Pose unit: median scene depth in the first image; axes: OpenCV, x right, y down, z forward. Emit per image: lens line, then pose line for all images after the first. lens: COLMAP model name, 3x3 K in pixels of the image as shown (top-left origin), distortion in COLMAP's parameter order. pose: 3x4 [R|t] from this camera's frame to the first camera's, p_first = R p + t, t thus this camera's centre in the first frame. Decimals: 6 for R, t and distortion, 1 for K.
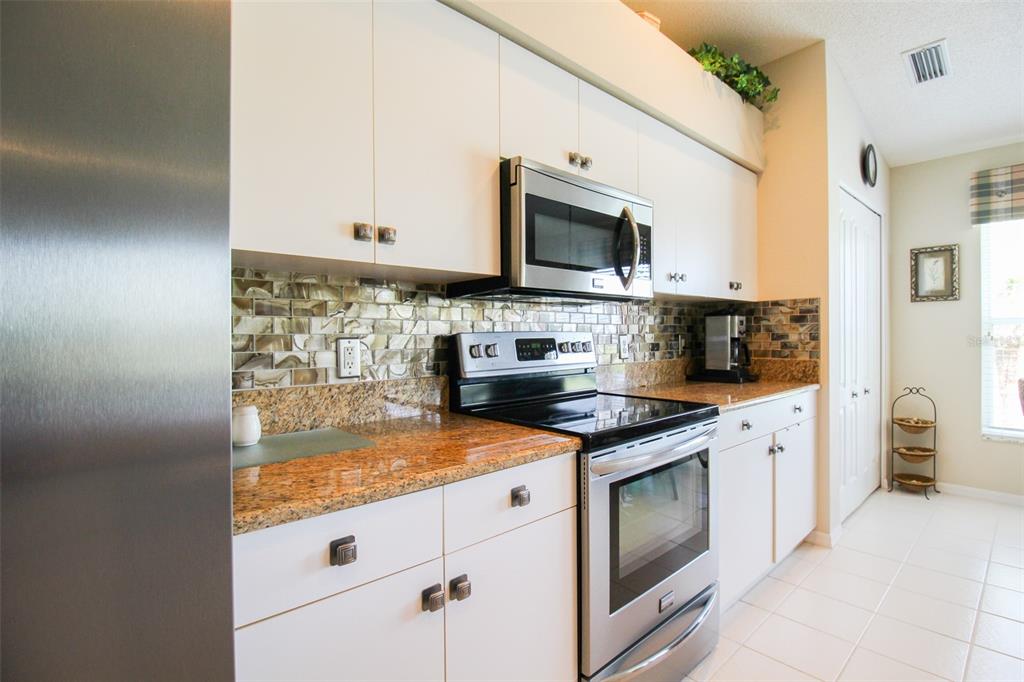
lens RADIAL K [[490.1, 0, 520.8], [0, 490.1, 342.7], [0, 0, 1]] dist [-0.000463, -0.011451]
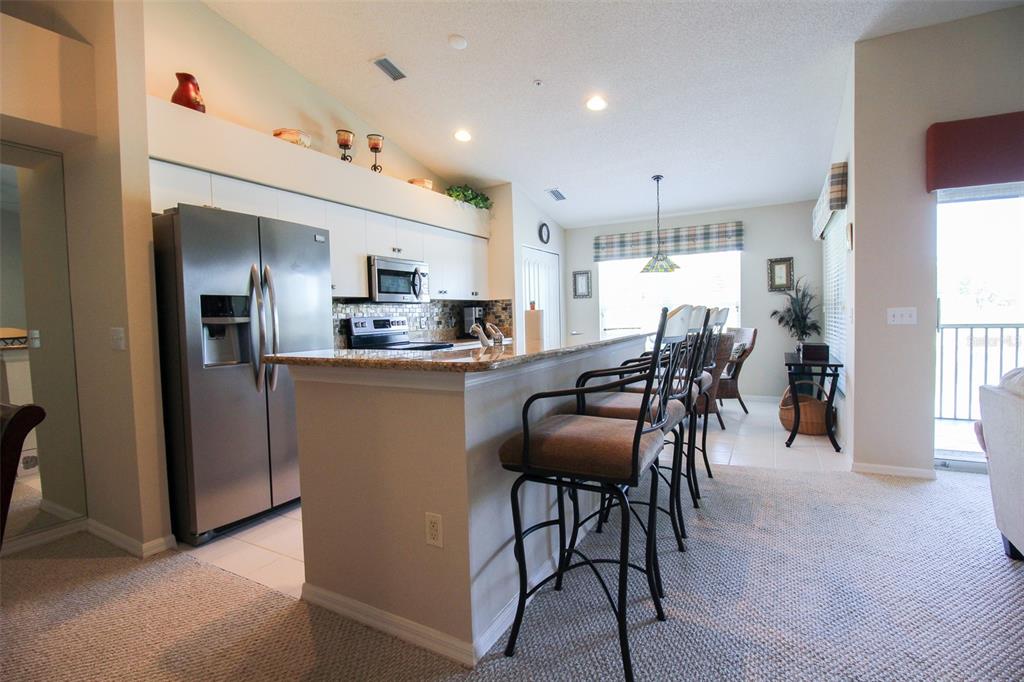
lens RADIAL K [[481.0, 0, 512.4], [0, 481.0, 344.5], [0, 0, 1]] dist [-0.000714, -0.011727]
pose [[0.951615, -0.032584, 0.305562, -0.057334], [0.019544, 0.998767, 0.045639, 0.013085], [-0.306672, -0.037458, 0.951078, -1.006141]]
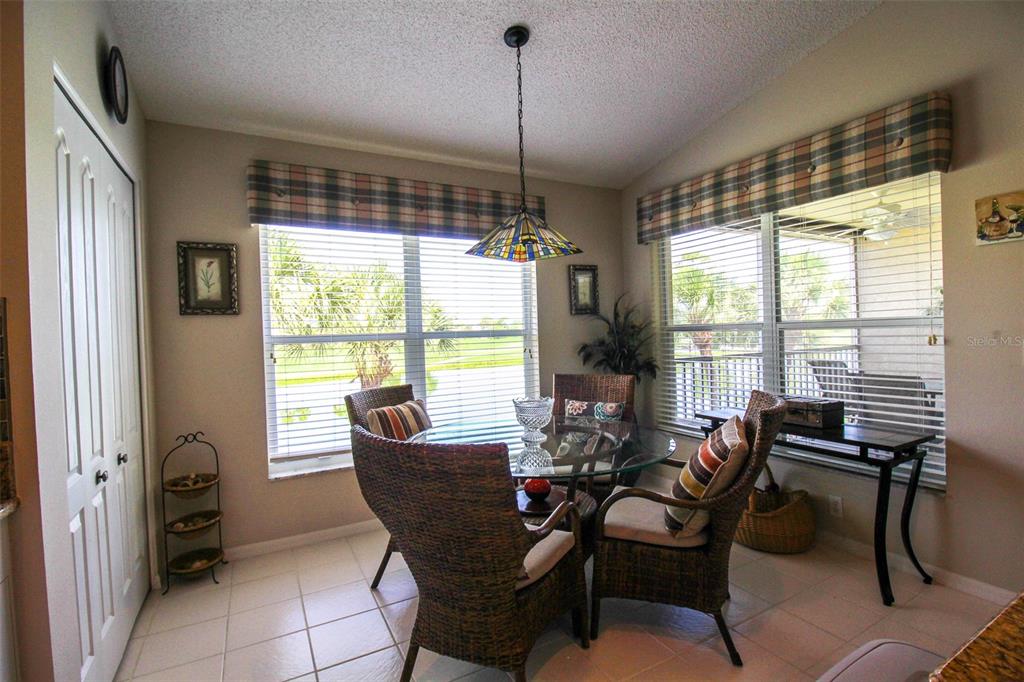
lens RADIAL K [[481.0, 0, 520.9], [0, 481.0, 340.0], [0, 0, 1]] dist [-0.000714, -0.011727]
pose [[0.242729, -0.011607, 0.970025, 0.293382], [0.038441, 0.999258, 0.002337, -0.035367], [-0.969332, 0.036722, 0.242995, 0.426186]]
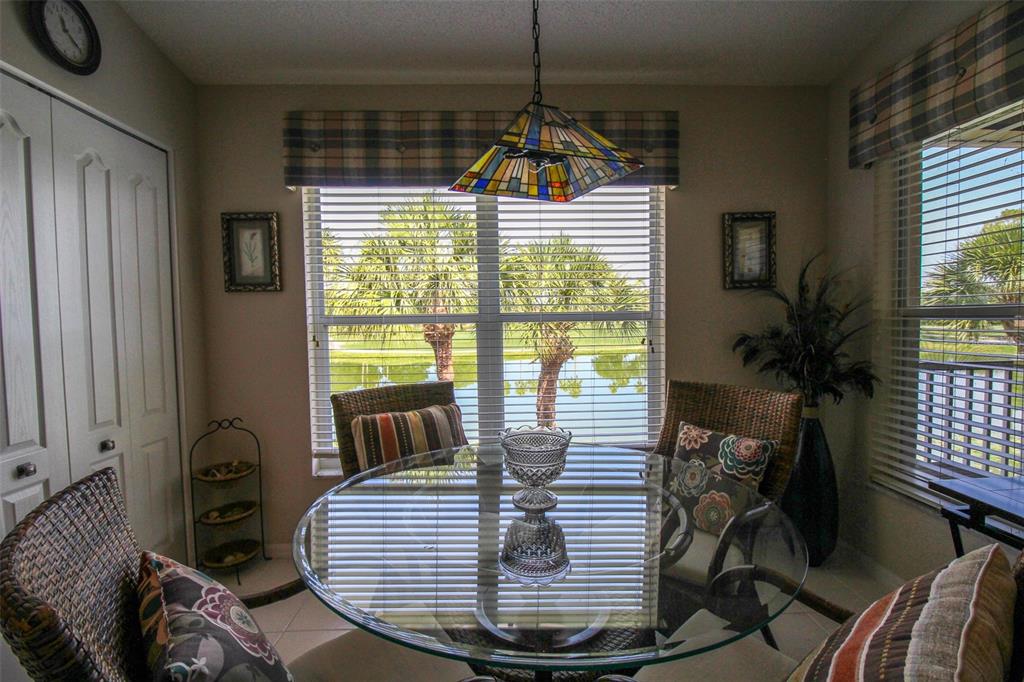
lens RADIAL K [[481.0, 0, 515.6], [0, 481.0, 341.5], [0, 0, 1]] dist [-0.000714, -0.011727]
pose [[0.656967, -0.035077, 0.753103, 0.701055], [0.015893, 0.999339, 0.032682, -0.036987], [-0.753752, -0.009502, 0.657091, 0.321795]]
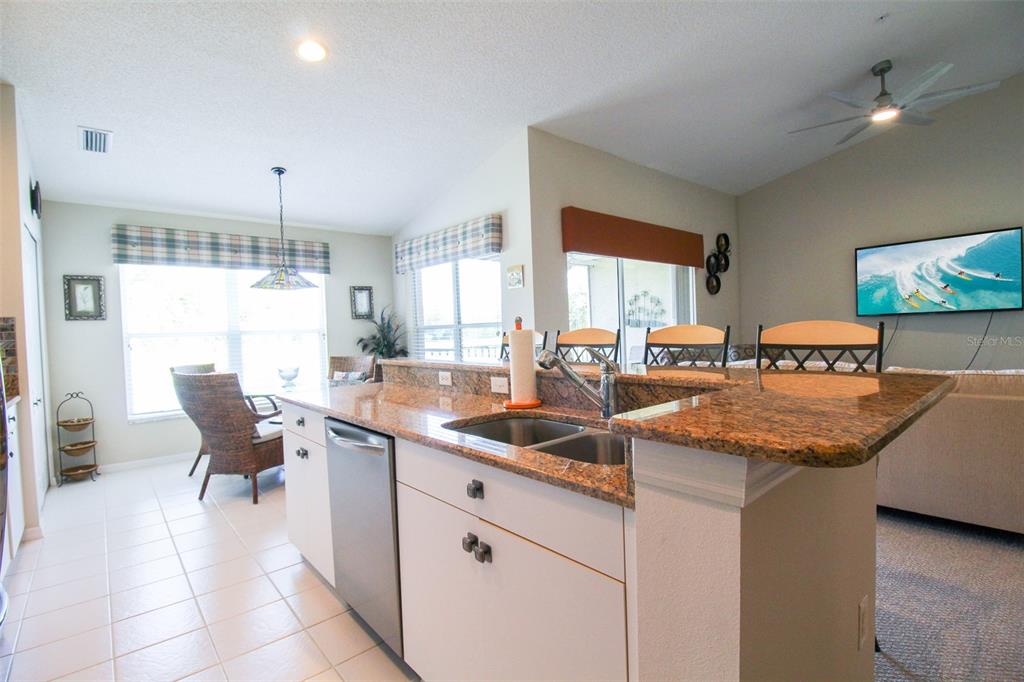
lens RADIAL K [[481.0, 0, 522.3], [0, 481.0, 342.1], [0, 0, 1]] dist [-0.000714, -0.011727]
pose [[0.024453, -0.019238, 0.999516, -0.391103], [0.043386, 0.998893, 0.018164, -0.005564], [-0.998759, 0.042920, 0.025260, -0.148824]]
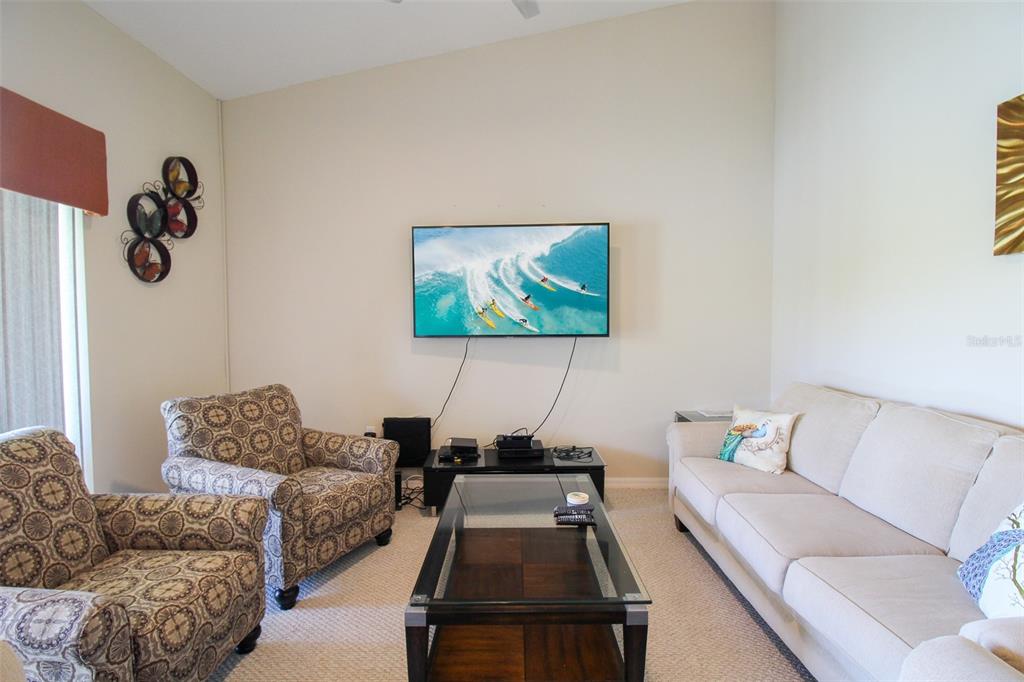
lens RADIAL K [[490.1, 0, 515.4], [0, 490.1, 341.7], [0, 0, 1]] dist [-0.000463, -0.011451]
pose [[-0.732601, -0.017061, 0.680444, 0.593414], [0.015408, 0.999014, 0.041638, -0.052137], [-0.680484, 0.040988, -0.731616, -0.750308]]
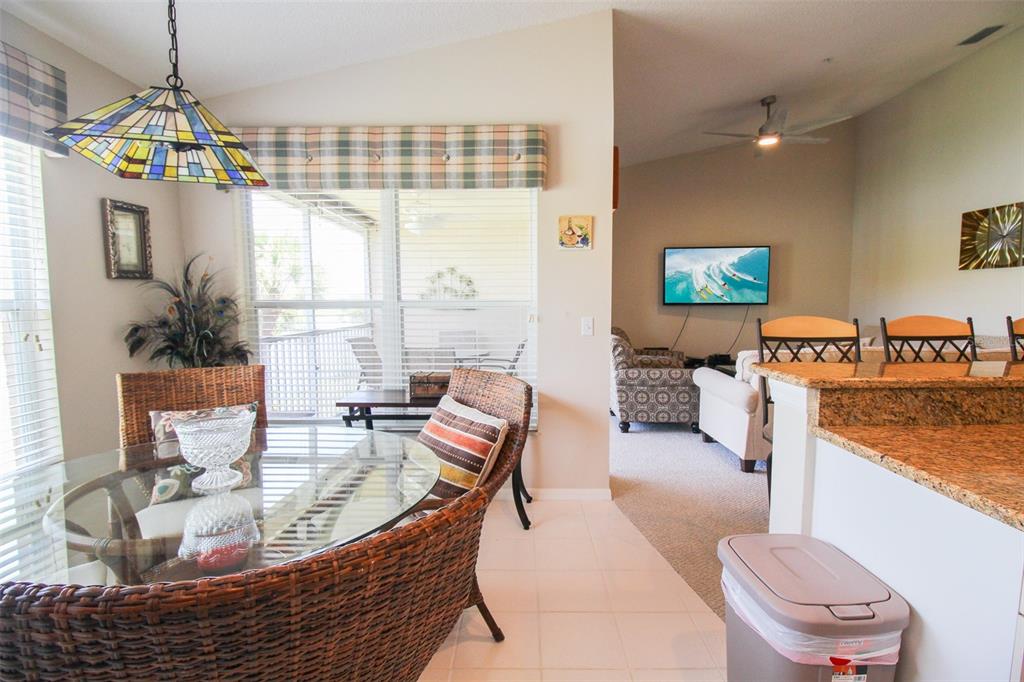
lens RADIAL K [[475.3, 0, 516.1], [0, 475.3, 340.5], [0, 0, 1]] dist [-0.007700, -0.003713]
pose [[-0.719786, -0.043044, 0.692860, 0.527284], [0.018250, 0.996557, 0.080871, -0.042655], [-0.693956, 0.070855, -0.716522, 0.714491]]
